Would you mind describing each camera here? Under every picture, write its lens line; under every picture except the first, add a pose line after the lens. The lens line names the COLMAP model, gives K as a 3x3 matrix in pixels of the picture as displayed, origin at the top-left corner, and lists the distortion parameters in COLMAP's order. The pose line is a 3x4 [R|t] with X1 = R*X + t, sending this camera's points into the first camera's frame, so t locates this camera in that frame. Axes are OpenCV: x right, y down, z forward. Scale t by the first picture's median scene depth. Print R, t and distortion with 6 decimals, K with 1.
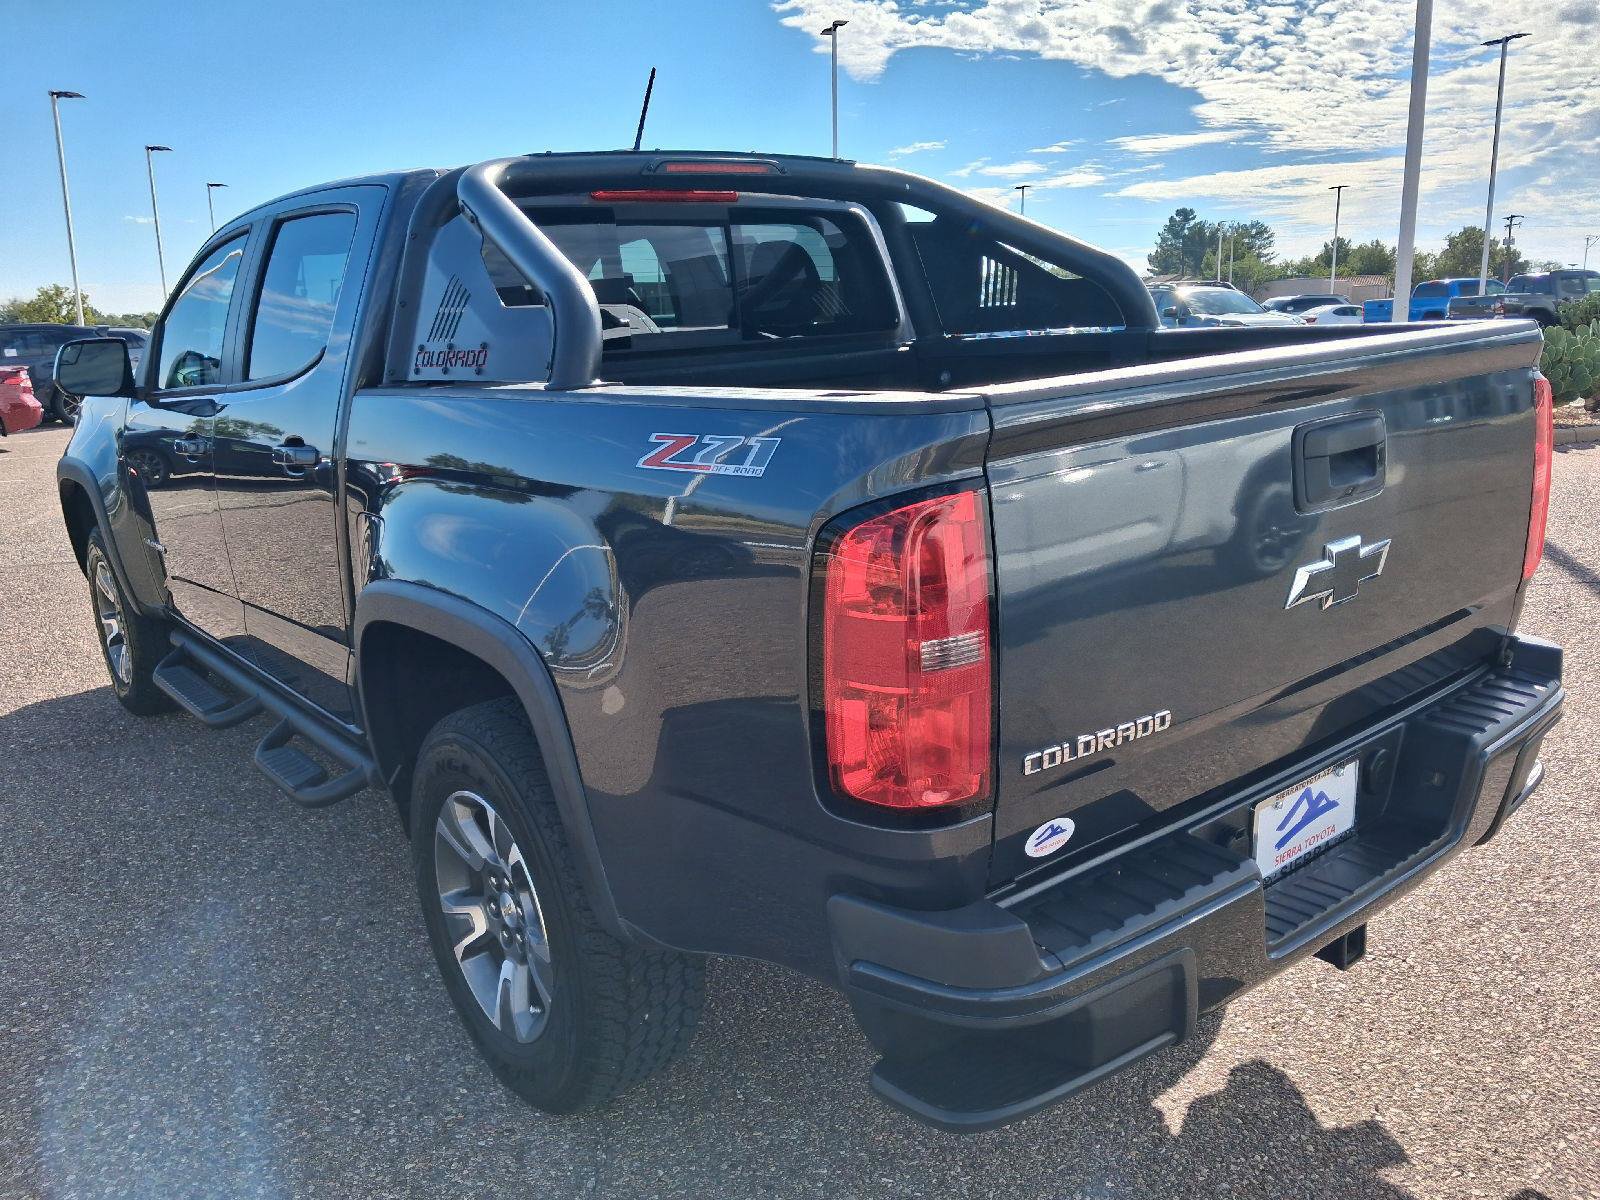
lens RADIAL K [[1293.0, 0, 802.7], [0, 1293.0, 603.1], [0, 0, 1]] dist [0.000816, 0.012045]
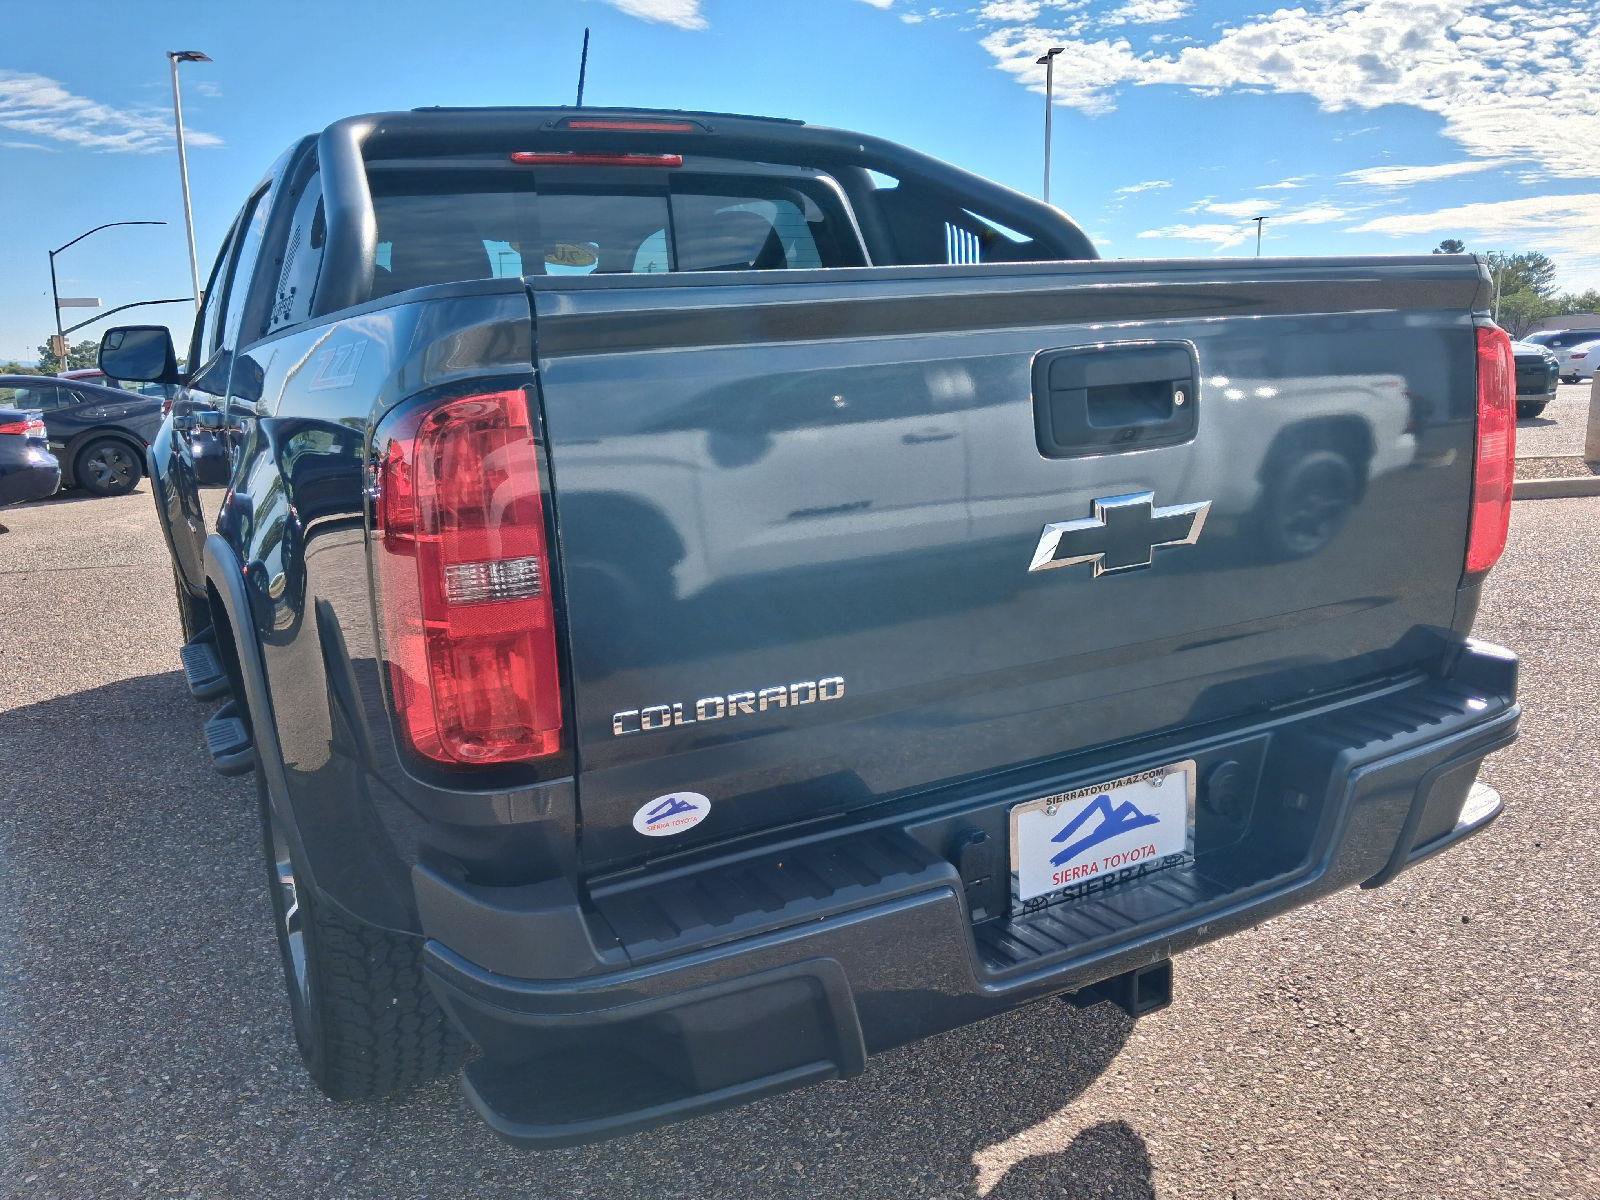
lens RADIAL K [[1293.0, 0, 805.0], [0, 1293.0, 611.3], [0, 0, 1]] dist [0.000816, 0.012045]
pose [[0.983589, 0.038799, -0.176203, 0.285089], [-0.043006, 0.998872, -0.020121, 0.040526], [0.175224, 0.027368, 0.984148, 0.114211]]
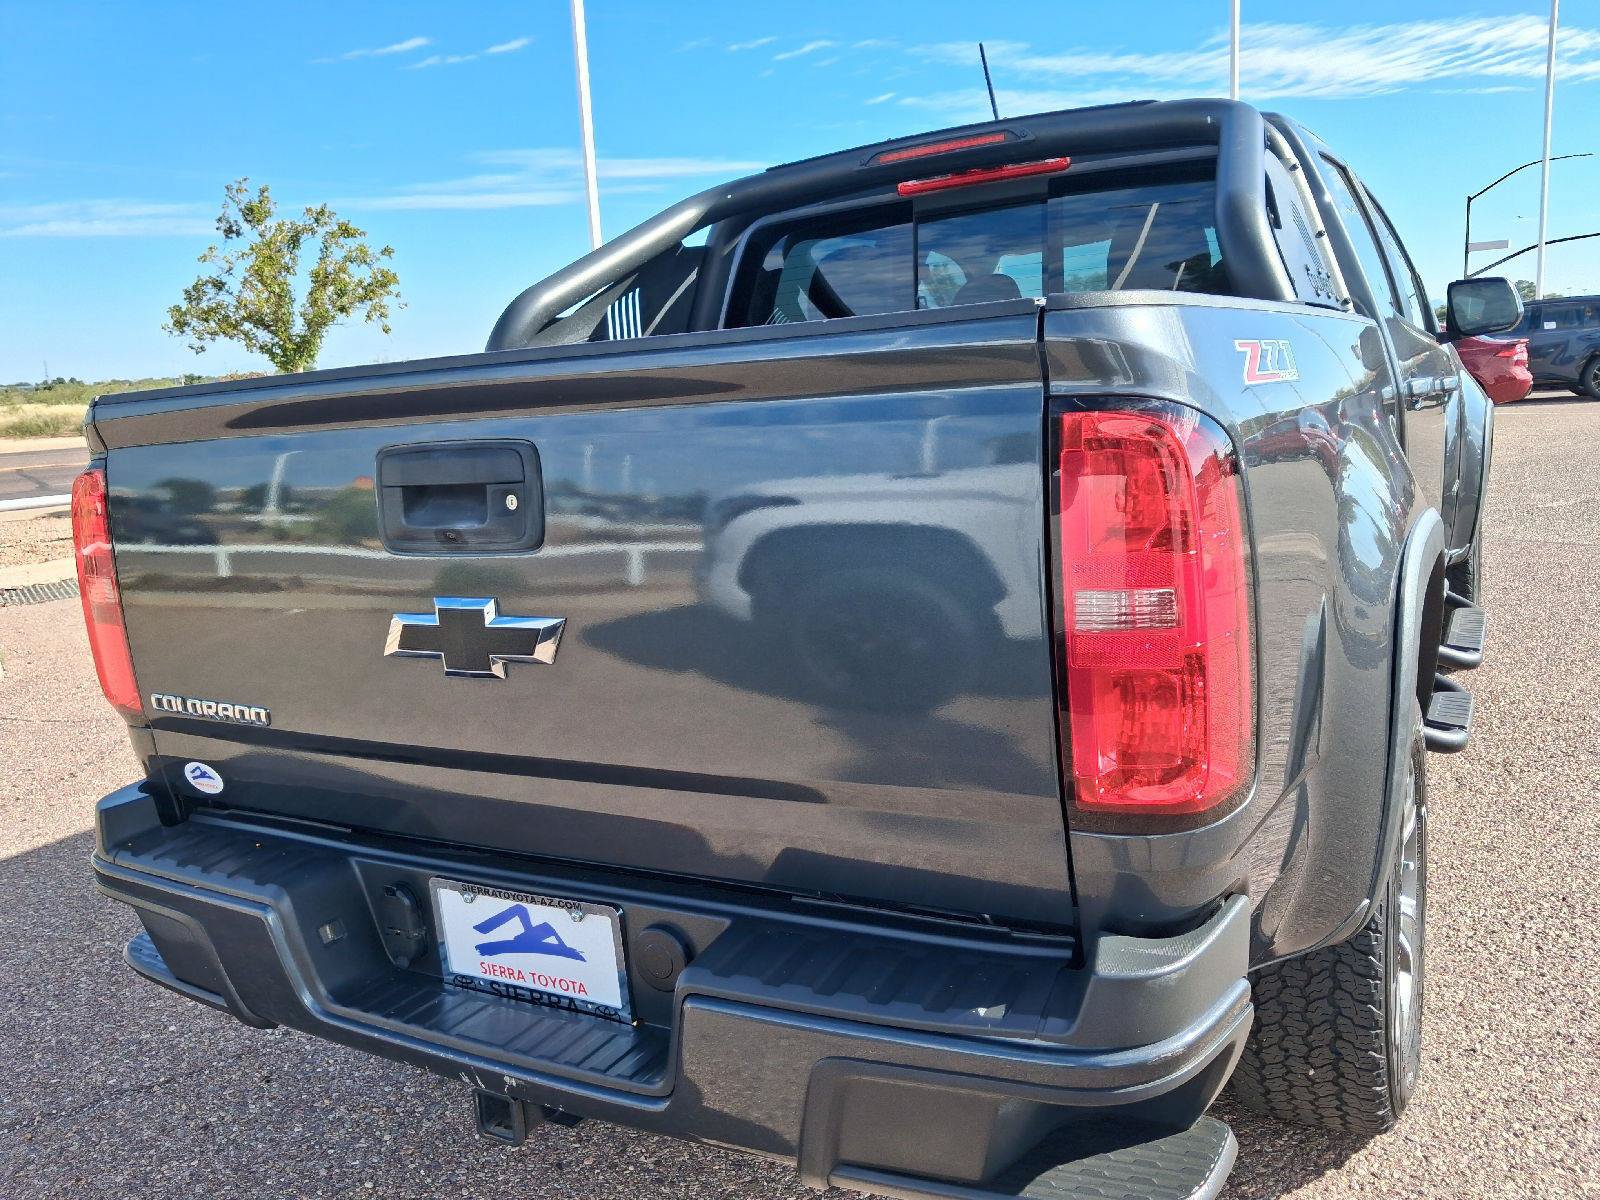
lens RADIAL K [[1293.0, 0, 803.0], [0, 1293.0, 587.4], [0, 0, 1]] dist [0.000816, 0.012045]
pose [[0.368925, 0.176536, -0.912540, 0.956257], [-0.165660, 0.978566, 0.122335, -0.146794], [0.914577, 0.106039, 0.390263, 0.686826]]
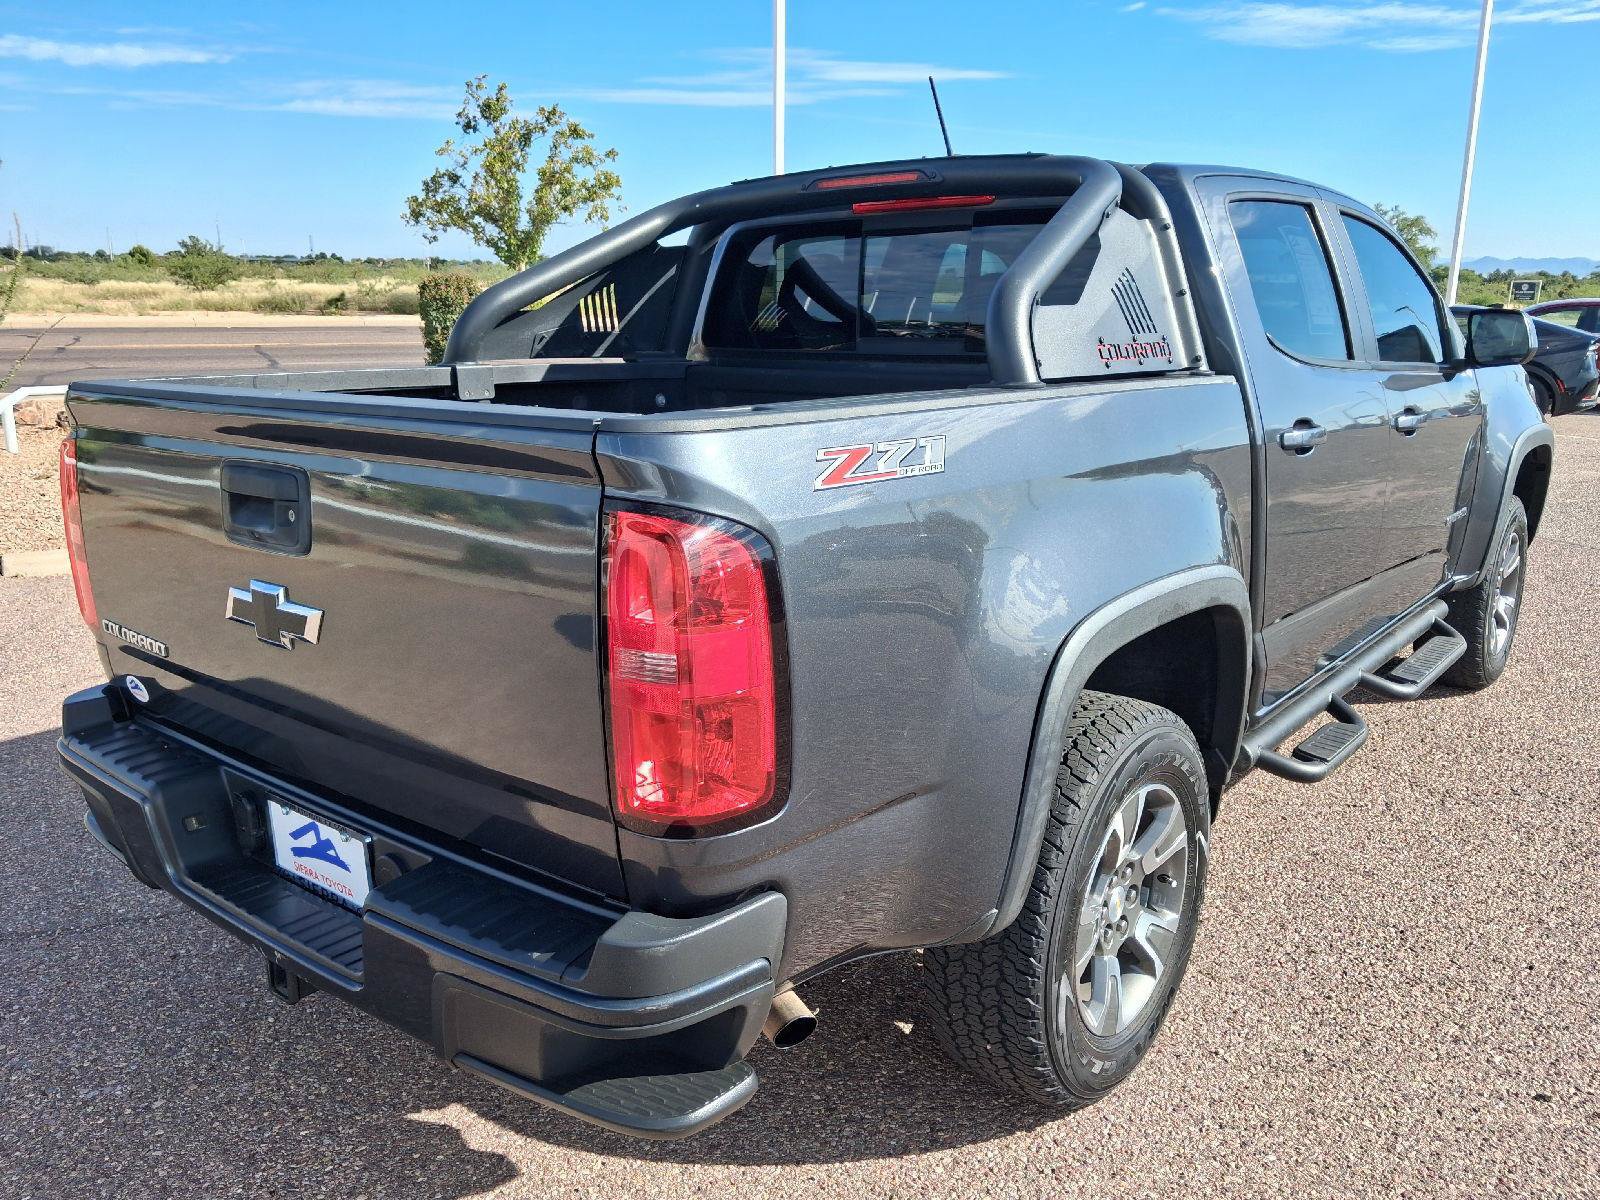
lens RADIAL K [[1293.0, 0, 812.5], [0, 1293.0, 594.4], [0, 0, 1]] dist [0.000816, 0.012045]
pose [[0.207159, 0.269274, -0.940519, 1.150870], [-0.235158, 0.946893, 0.219303, -0.286514], [0.949624, 0.175739, 0.259480, 0.894664]]
